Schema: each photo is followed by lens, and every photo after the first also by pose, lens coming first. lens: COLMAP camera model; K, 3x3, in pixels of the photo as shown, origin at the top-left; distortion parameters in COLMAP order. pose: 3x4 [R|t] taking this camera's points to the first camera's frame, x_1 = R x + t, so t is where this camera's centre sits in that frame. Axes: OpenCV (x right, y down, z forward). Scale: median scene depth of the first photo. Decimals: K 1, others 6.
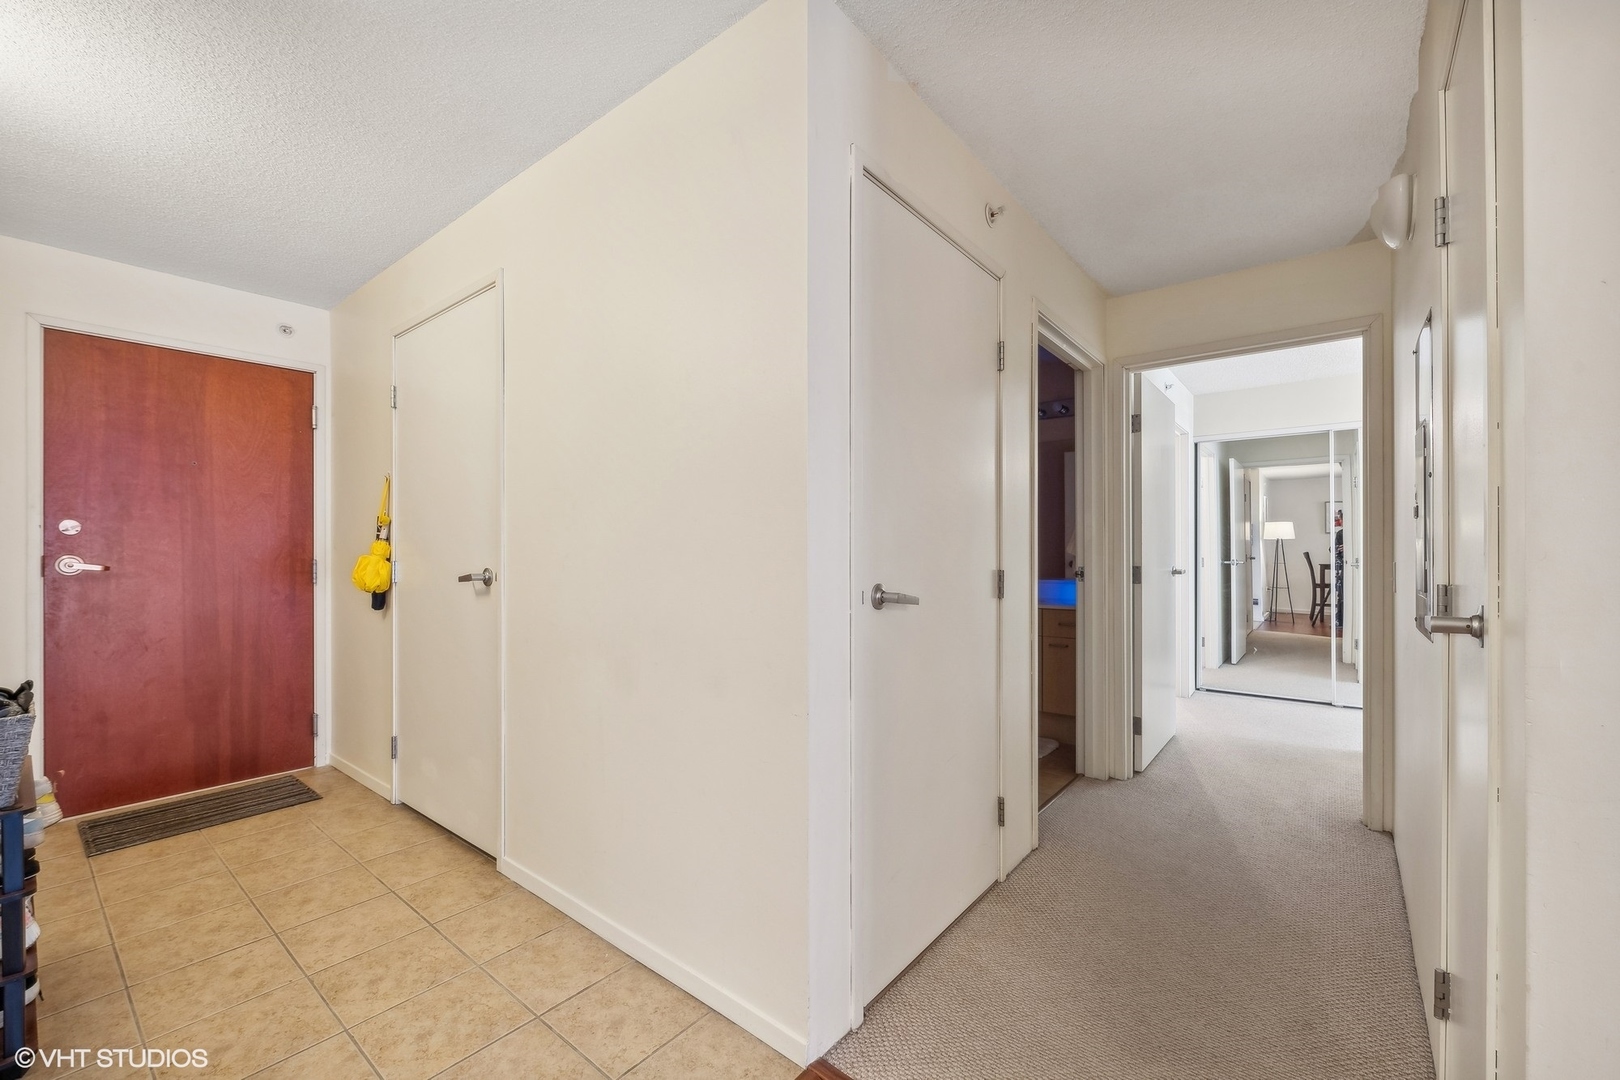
lens RADIAL K [[655.6, 0, 799.4], [0, 655.6, 551.8], [0, 0, 1]] dist [-0.002427, -0.000351]
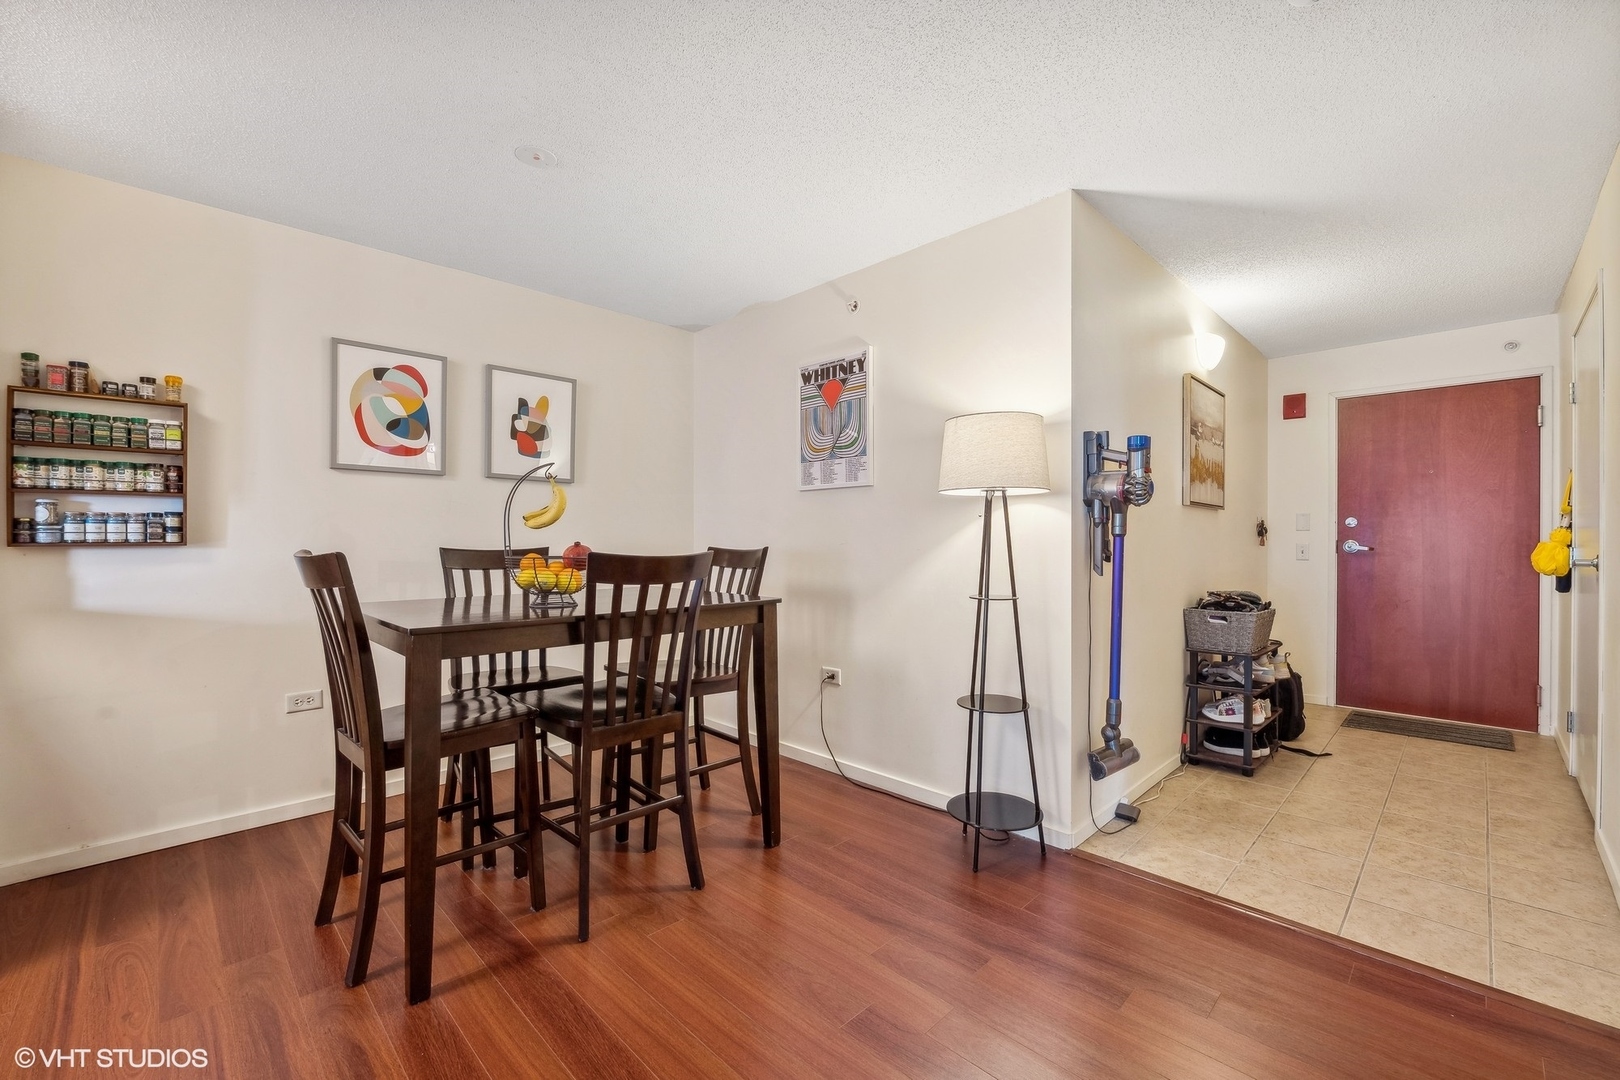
lens RADIAL K [[681.1, 0, 810.0], [0, 681.1, 540.0], [0, 0, 1]] dist [0.000027, -0.000026]
pose [[-0.105618, 0.005529, -0.994391, 0.637159], [-0.003297, 0.999977, 0.005910, 0.000018], [0.994401, 0.003903, -0.105598, -0.119939]]
